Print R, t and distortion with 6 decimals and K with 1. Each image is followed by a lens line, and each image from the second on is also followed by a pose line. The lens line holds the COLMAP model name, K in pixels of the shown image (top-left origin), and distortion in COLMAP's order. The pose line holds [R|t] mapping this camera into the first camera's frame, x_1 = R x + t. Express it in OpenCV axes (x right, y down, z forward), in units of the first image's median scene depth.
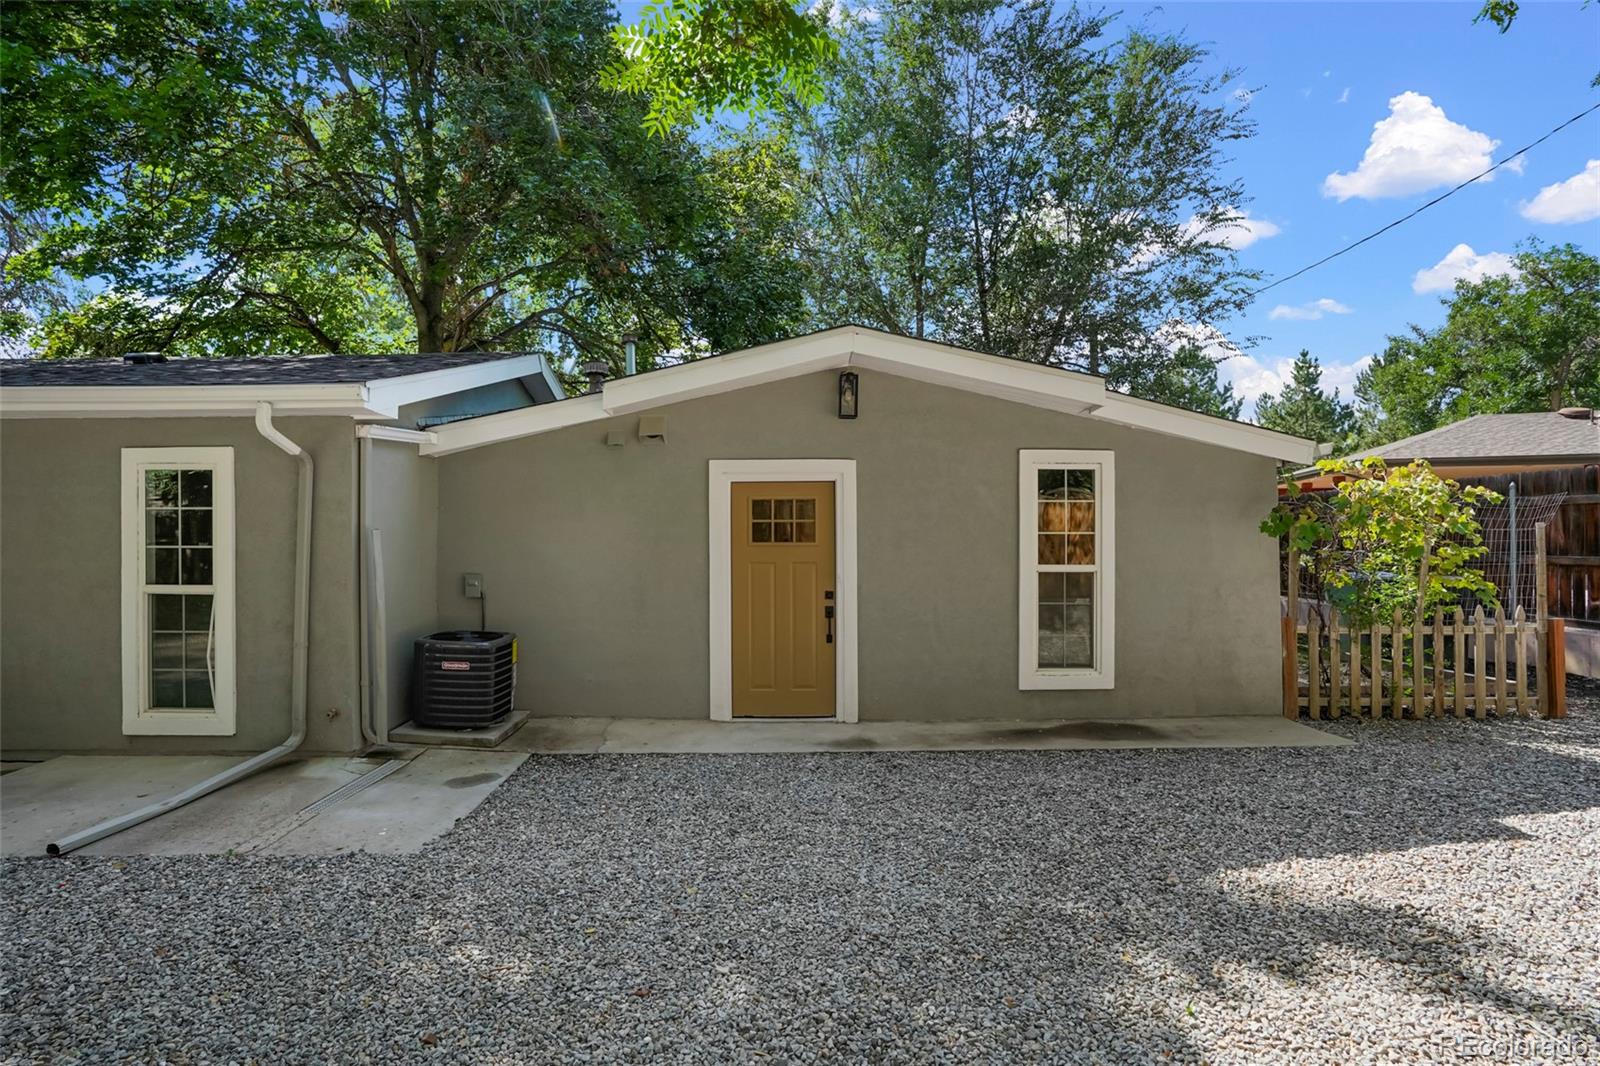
lens RADIAL K [[775.6, 0, 800.0], [0, 775.6, 533.0], [0, 0, 1]] dist [-0.000097, 0.000618]
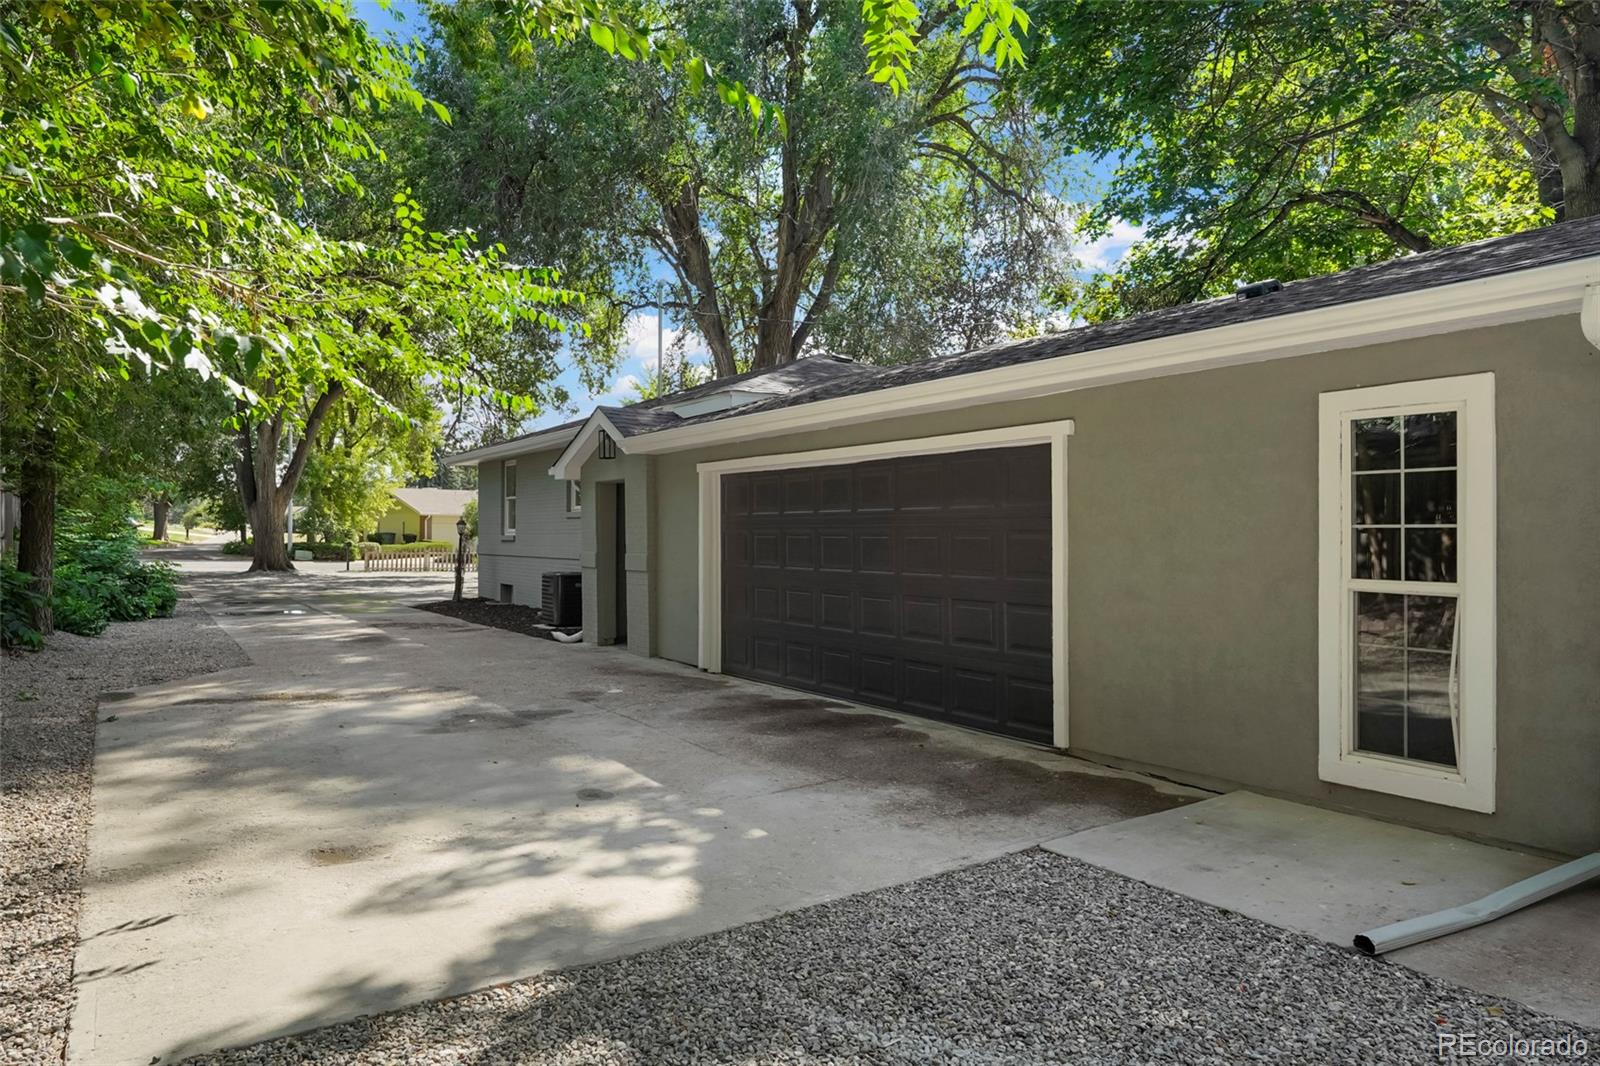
lens RADIAL K [[1037.8, 0, 800.0], [0, 1037.8, 533.0], [0, 0, 1]] dist [0.003300, 0.001490]
pose [[0.584436, 0.000111, -0.811440, -0.357724], [0.009445, 0.999931, 0.006940, 0.012220], [0.811385, -0.011720, 0.584395, 0.015248]]
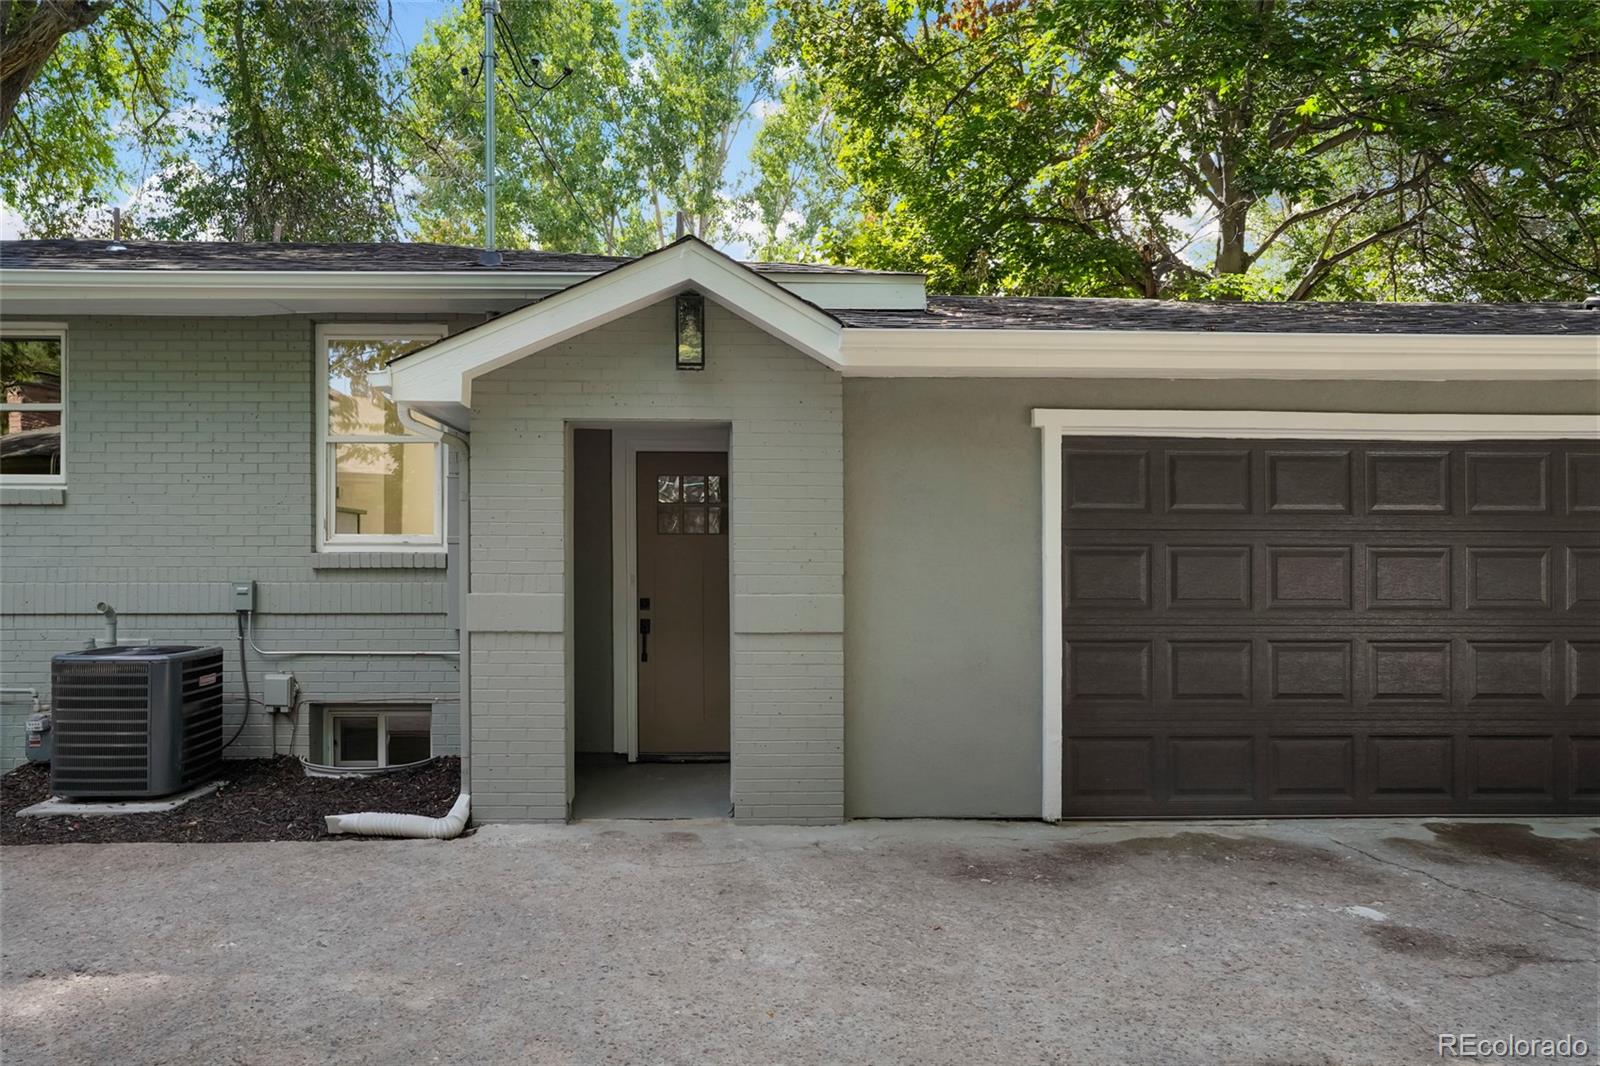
lens RADIAL K [[1037.8, 0, 800.0], [0, 1037.8, 533.0], [0, 0, 1]] dist [0.003300, 0.001490]
pose [[0.996520, 0.003397, 0.083291, -1.382588], [-0.003657, 0.999989, 0.002971, 0.009600], [-0.083280, -0.003266, 0.996521, 0.033505]]
